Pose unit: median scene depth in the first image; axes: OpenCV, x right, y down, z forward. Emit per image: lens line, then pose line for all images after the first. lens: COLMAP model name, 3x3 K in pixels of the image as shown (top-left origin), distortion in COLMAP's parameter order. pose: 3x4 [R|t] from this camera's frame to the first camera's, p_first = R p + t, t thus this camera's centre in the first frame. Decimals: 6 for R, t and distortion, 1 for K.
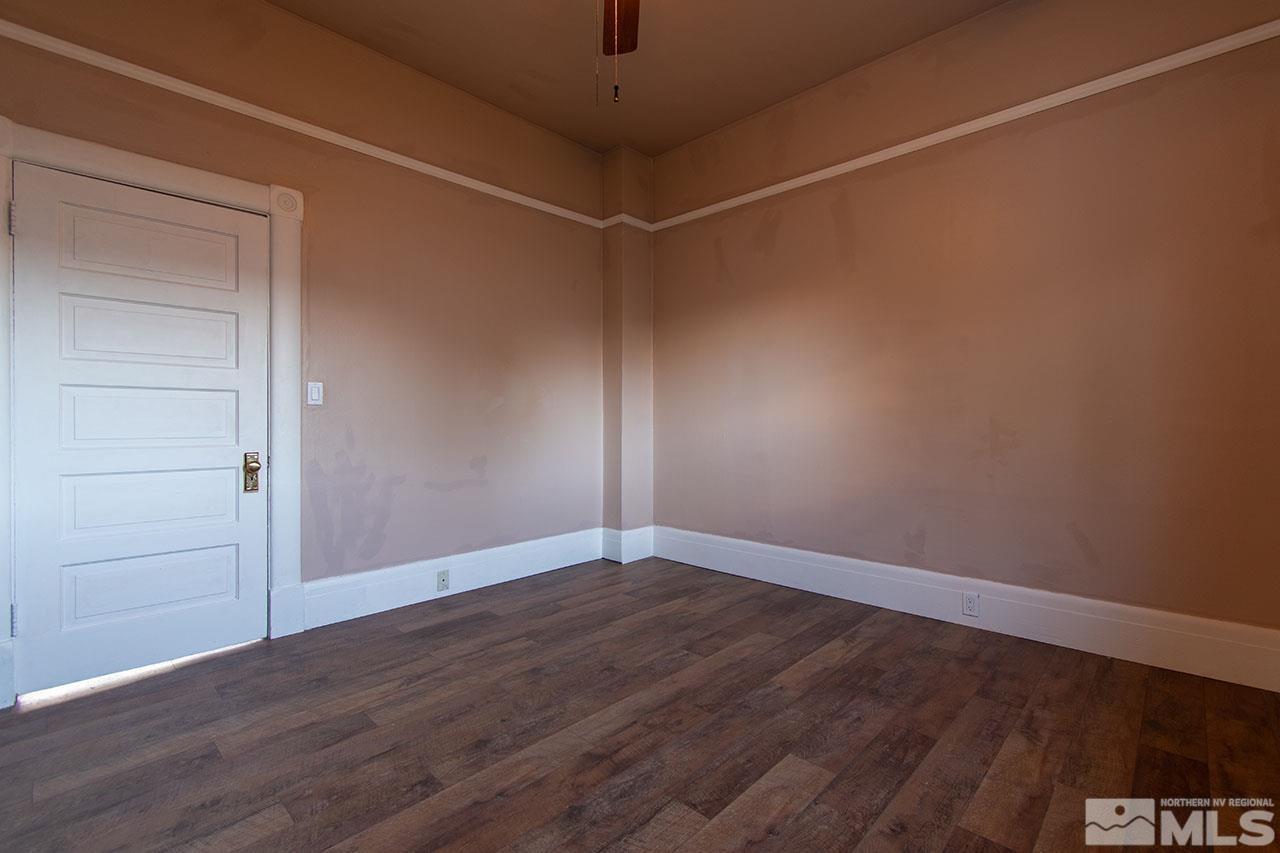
lens RADIAL K [[565.9, 0, 647.6], [0, 565.9, 427.1], [0, 0, 1]] dist [0.004414, -0.001449]
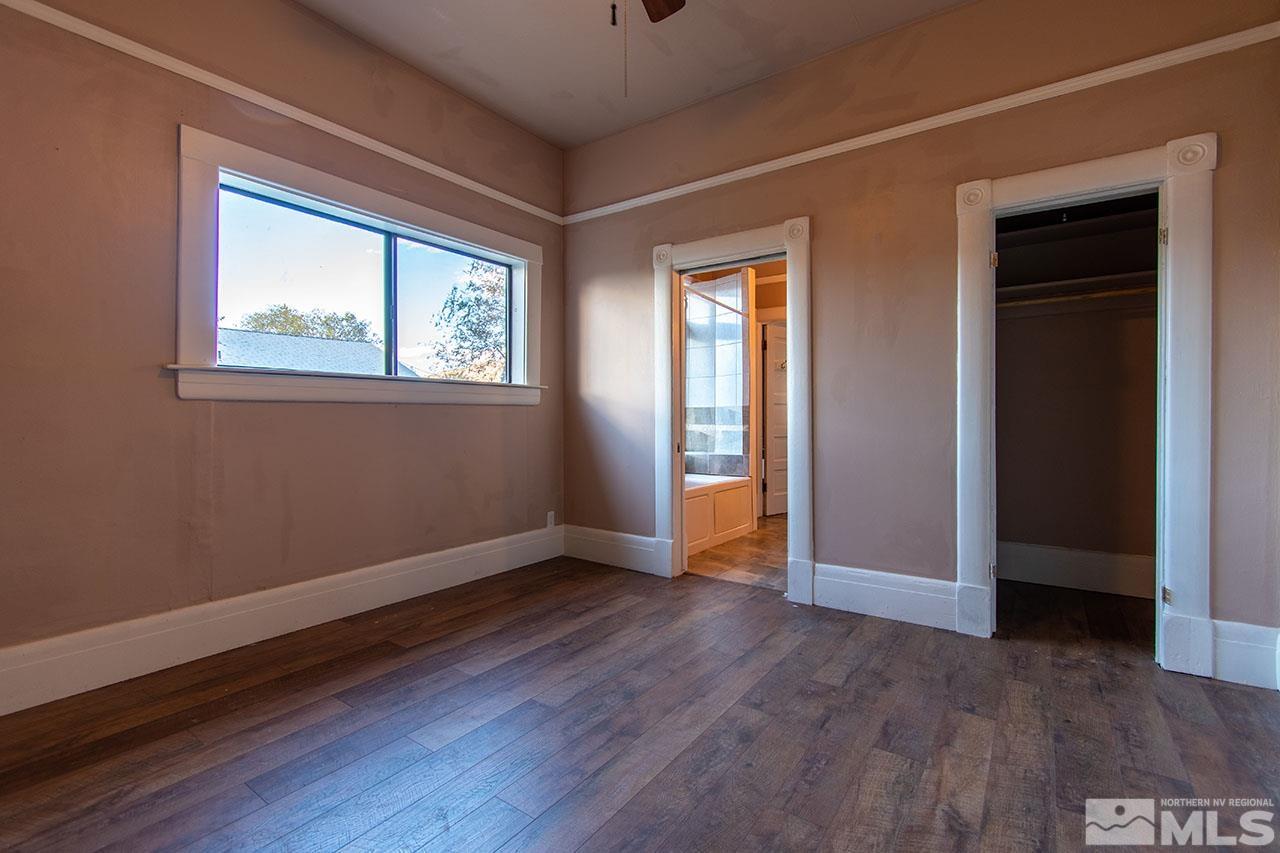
lens RADIAL K [[565.9, 0, 646.8], [0, 565.9, 422.1], [0, 0, 1]] dist [0.004414, -0.001449]
pose [[-0.989587, 0.007836, -0.143723, 0.014109], [0.004524, 0.999717, 0.023358, -0.017085], [0.143865, 0.022464, -0.989342, 1.425018]]
